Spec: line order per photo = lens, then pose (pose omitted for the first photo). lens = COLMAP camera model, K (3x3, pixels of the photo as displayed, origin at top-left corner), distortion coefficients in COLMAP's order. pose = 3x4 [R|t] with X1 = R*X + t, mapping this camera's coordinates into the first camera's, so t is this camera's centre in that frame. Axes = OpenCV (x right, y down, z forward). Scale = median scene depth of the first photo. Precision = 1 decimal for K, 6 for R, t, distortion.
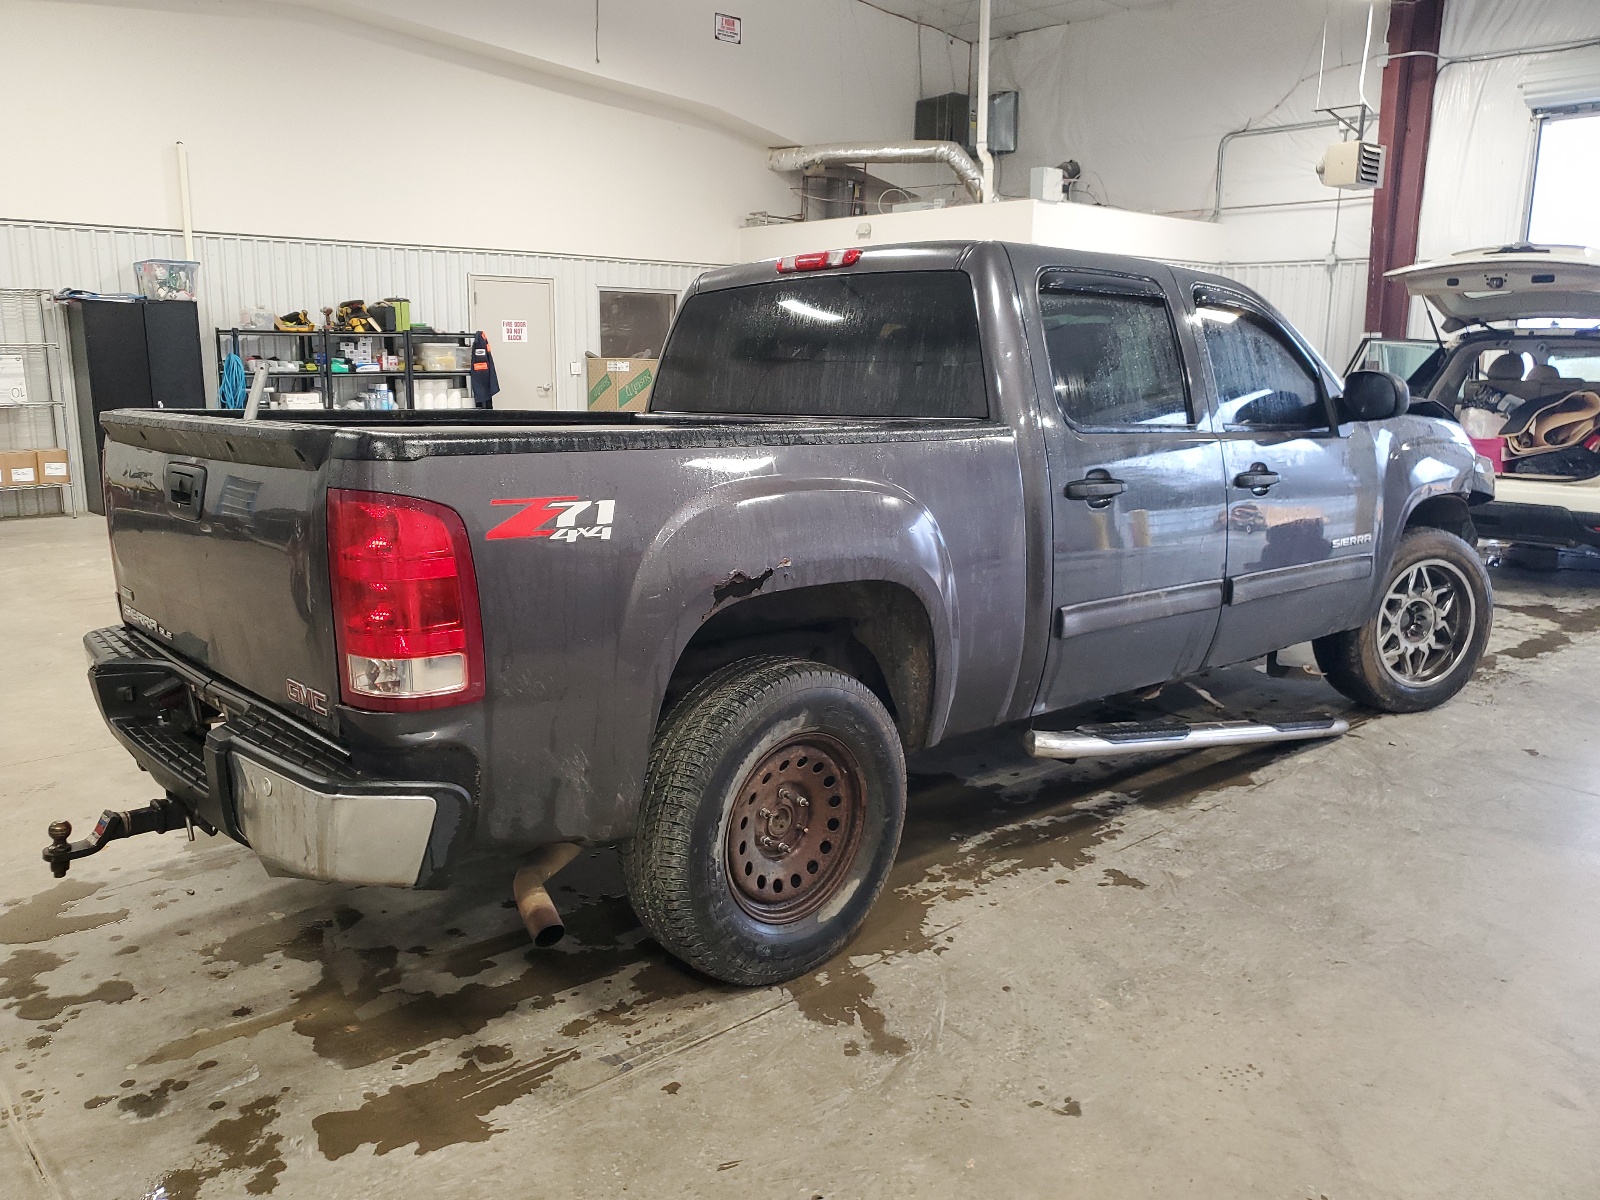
lens RADIAL K [[1271.2, 0, 787.4], [0, 1271.2, 601.1], [0, 0, 1]] dist [-0.001455, 0.001329]
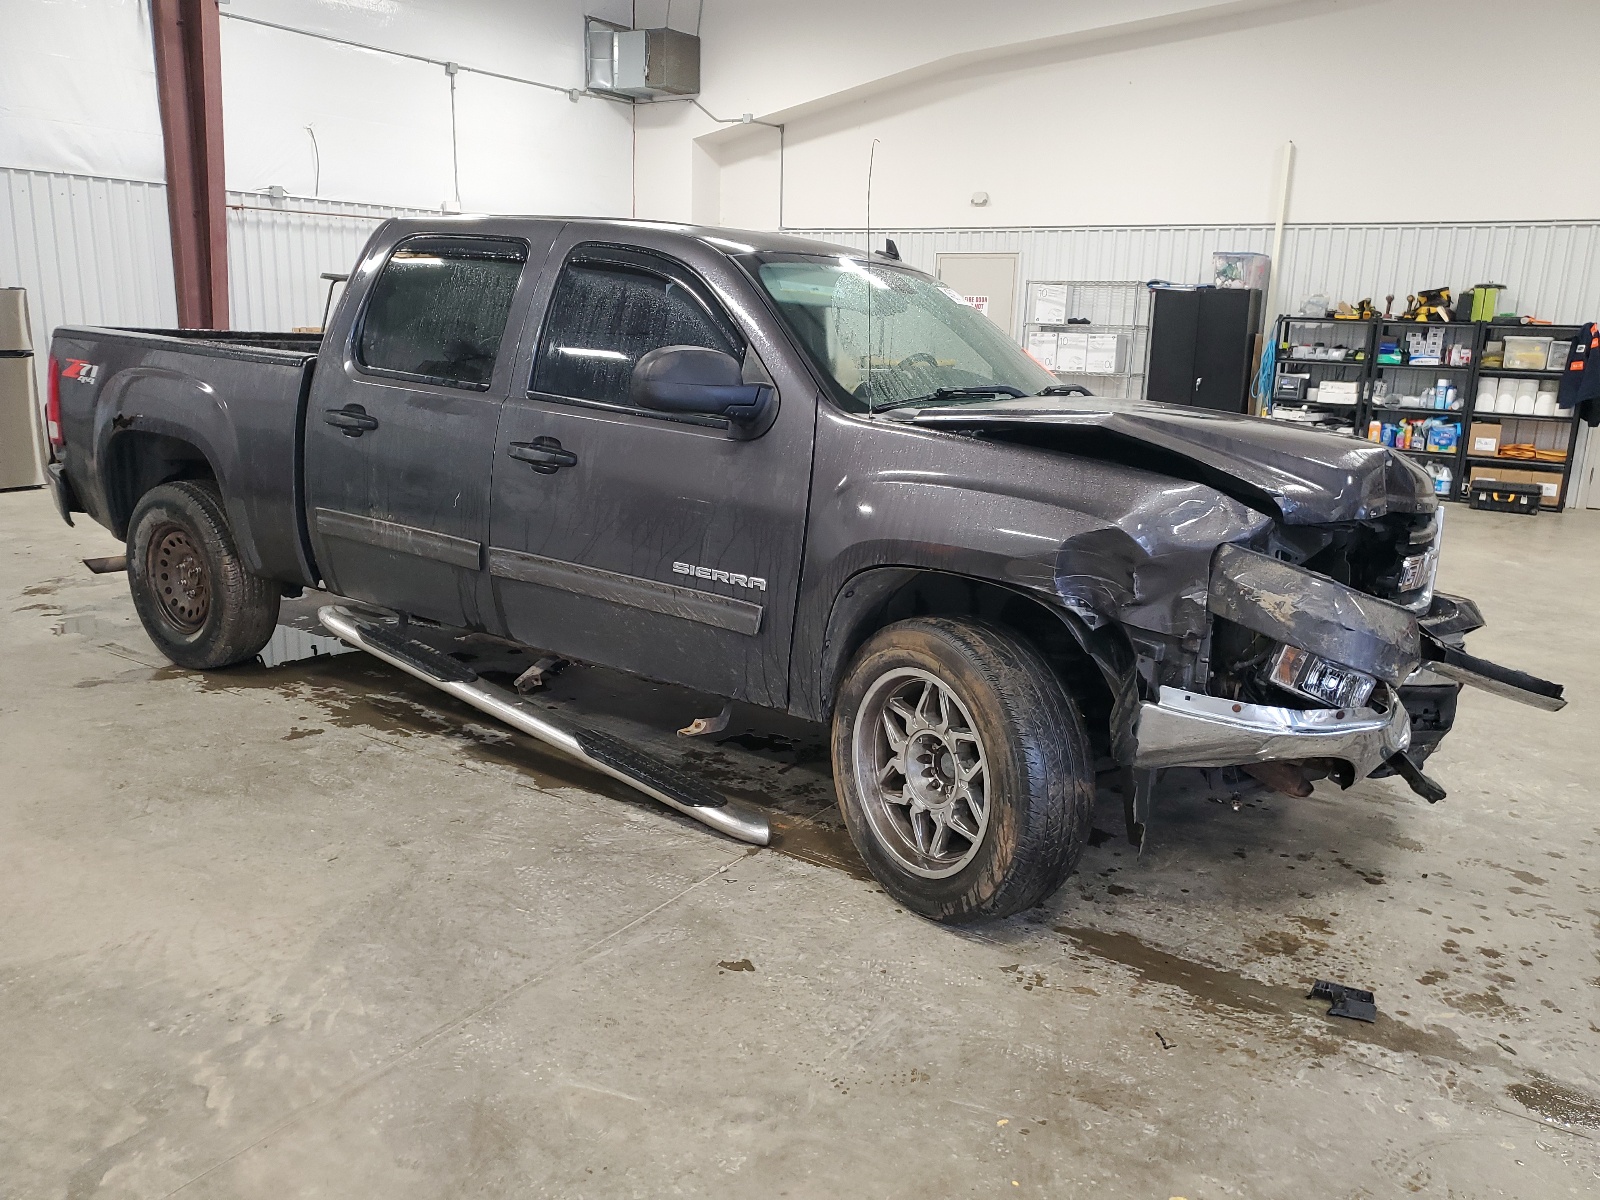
lens RADIAL K [[1271.2, 0, 787.4], [0, 1271.2, 601.1], [0, 0, 1]] dist [-0.001455, 0.001329]
pose [[0.234043, 0.218170, -0.947431, 1.289160], [-0.221878, 0.960766, 0.166430, -0.181677], [0.946570, 0.171262, 0.273267, 0.929194]]
